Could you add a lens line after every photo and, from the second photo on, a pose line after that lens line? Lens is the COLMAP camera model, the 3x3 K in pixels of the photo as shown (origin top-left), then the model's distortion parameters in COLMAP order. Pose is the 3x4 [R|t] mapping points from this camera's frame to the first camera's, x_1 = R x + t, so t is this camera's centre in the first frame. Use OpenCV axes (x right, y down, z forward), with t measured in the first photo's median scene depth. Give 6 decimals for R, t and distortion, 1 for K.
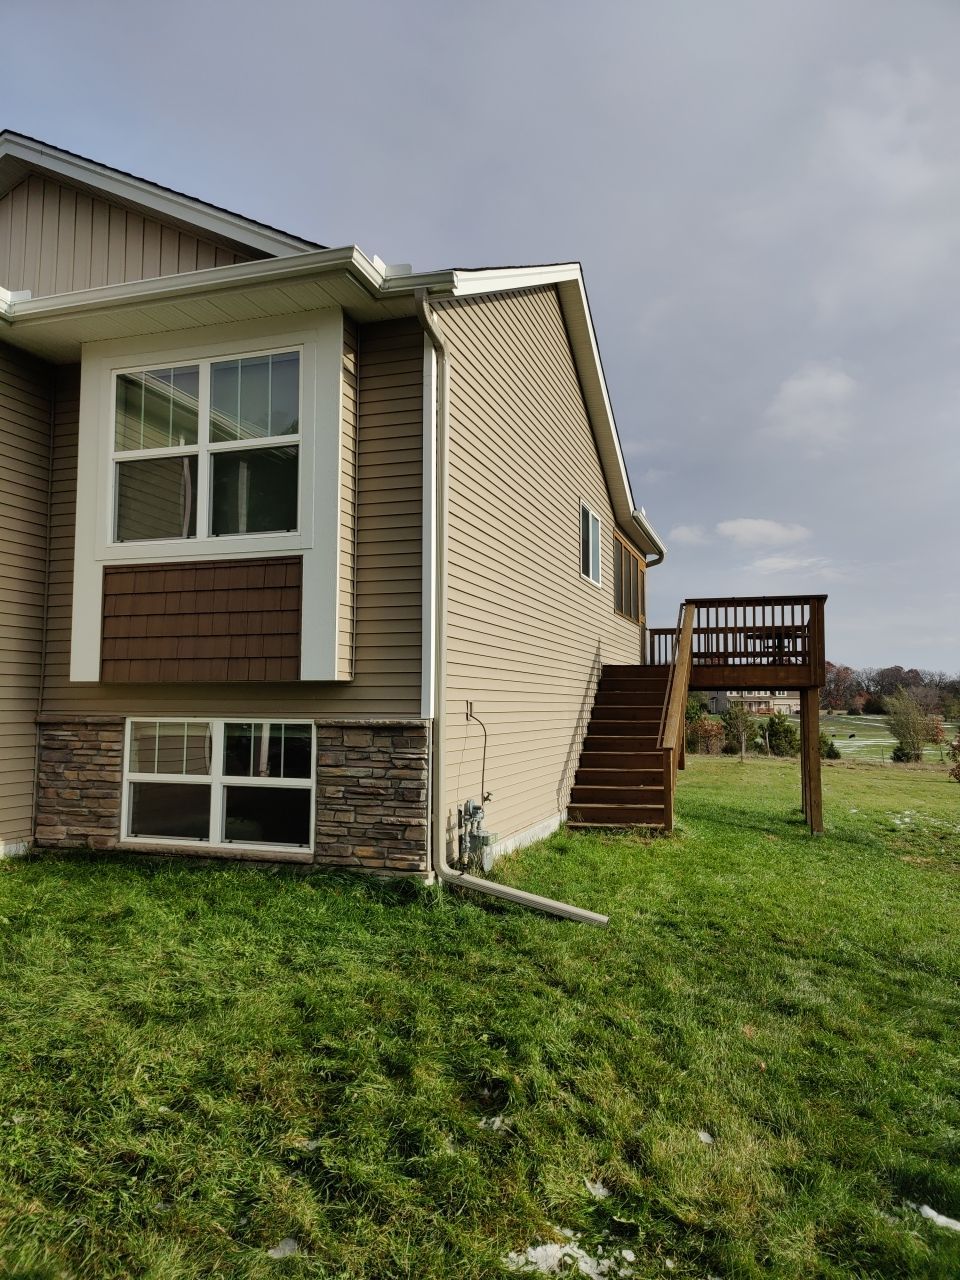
lens RADIAL K [[884.0, 0, 485.9], [0, 884.0, 634.8], [0, 0, 1]] dist [0.046151, -0.040998]
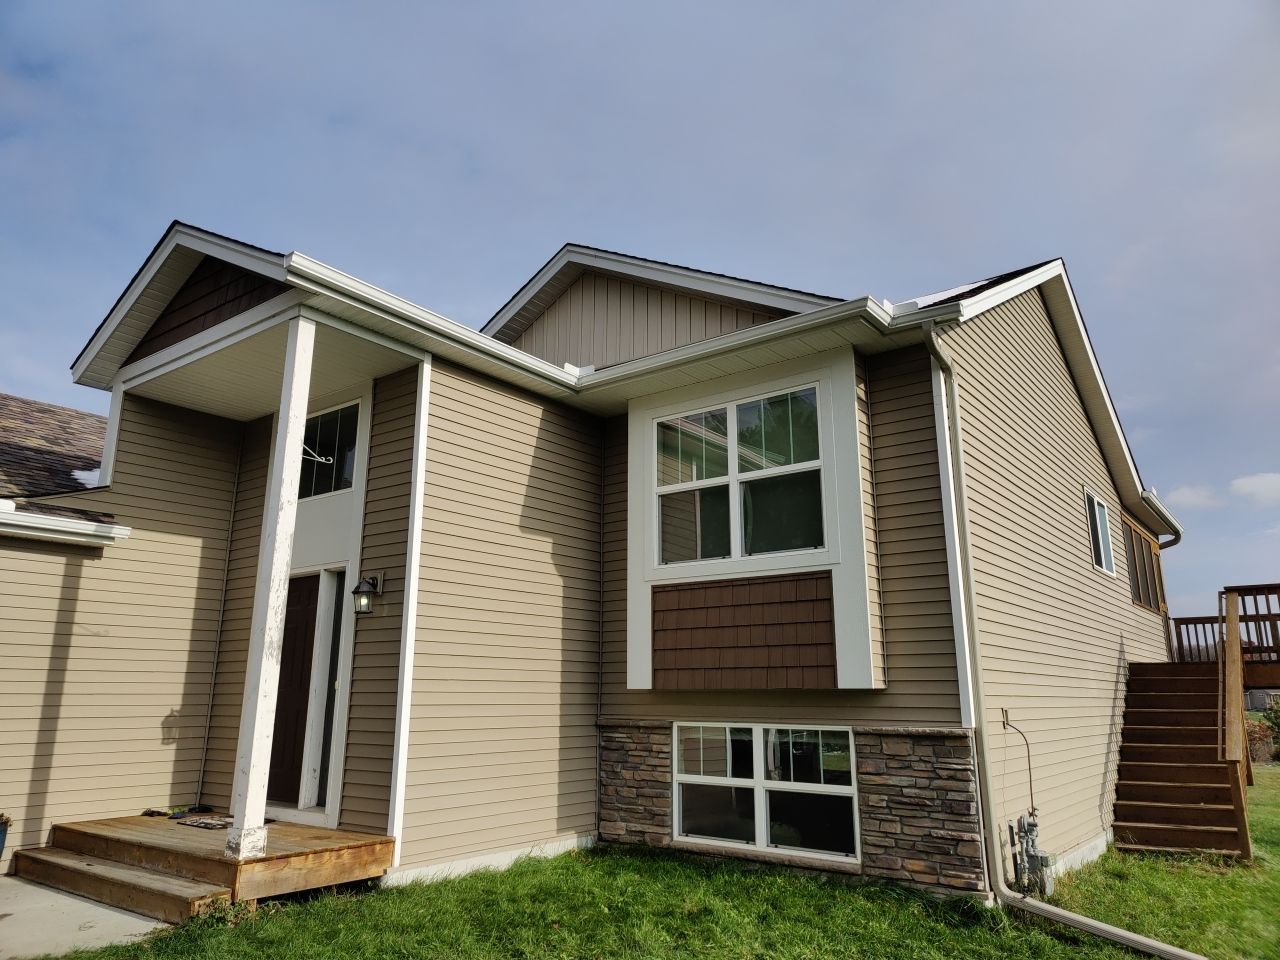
lens RADIAL K [[884.0, 0, 640.1], [0, 884.0, 477.1], [0, 0, 1]] dist [0.046151, -0.040998]
pose [[0.945975, -0.079629, -0.314309, -0.074474], [0.026957, 0.985334, -0.168497, -0.023920], [0.323116, 0.150921, 0.934248, -0.099136]]
